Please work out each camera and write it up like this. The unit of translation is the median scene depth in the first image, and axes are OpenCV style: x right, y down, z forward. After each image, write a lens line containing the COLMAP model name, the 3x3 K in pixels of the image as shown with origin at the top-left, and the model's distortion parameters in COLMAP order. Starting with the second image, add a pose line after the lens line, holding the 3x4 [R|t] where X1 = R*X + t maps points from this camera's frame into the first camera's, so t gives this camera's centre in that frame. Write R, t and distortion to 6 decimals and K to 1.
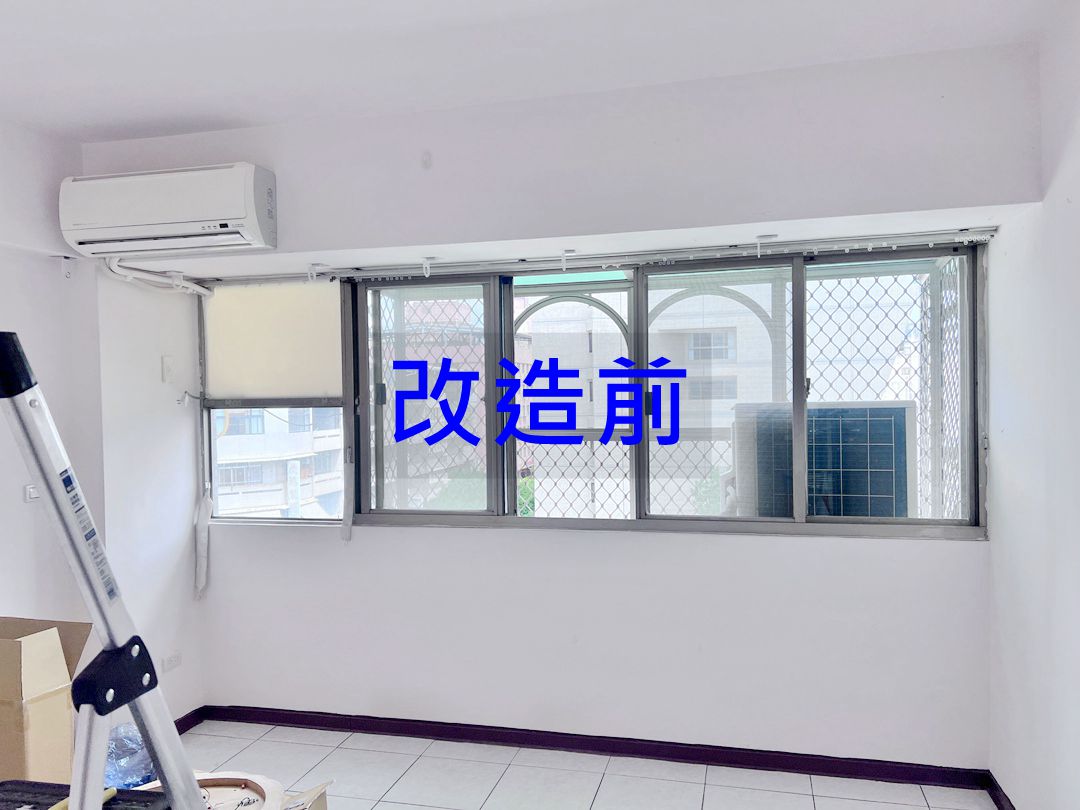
lens RADIAL K [[834.0, 0, 535.1], [0, 834.0, 405.0], [0, 0, 1]] dist [0.046730, -0.029731]
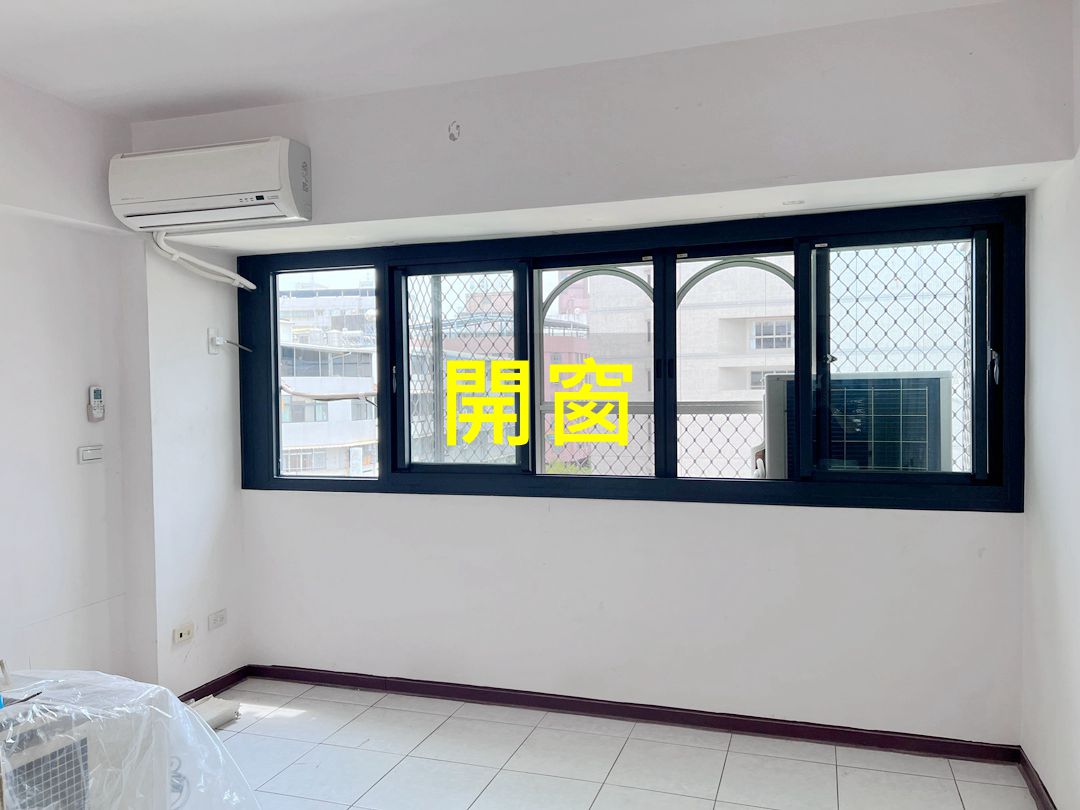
lens RADIAL K [[834.0, 0, 540.2], [0, 834.0, 404.9], [0, 0, 1]] dist [0.046730, -0.029731]
pose [[0.997669, 0.005877, -0.067992, 0.041102], [-0.005209, 0.999937, 0.009992, 0.026402], [0.068047, -0.009615, 0.997636, -0.011056]]
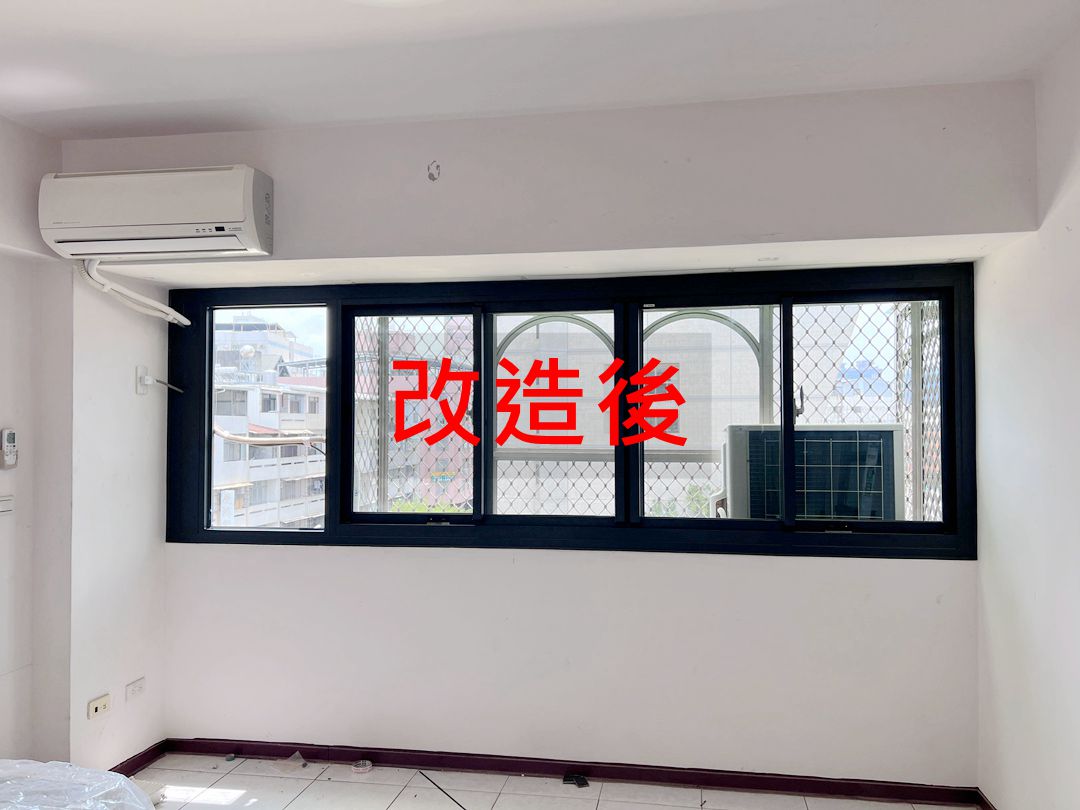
lens RADIAL K [[834.0, 0, 546.0], [0, 834.0, 405.5], [0, 0, 1]] dist [0.046730, -0.029731]
pose [[0.996153, 0.018396, 0.085674, -0.067705], [-0.014976, 0.999072, -0.040388, 0.019646], [-0.086337, 0.038949, 0.995504, 0.013780]]
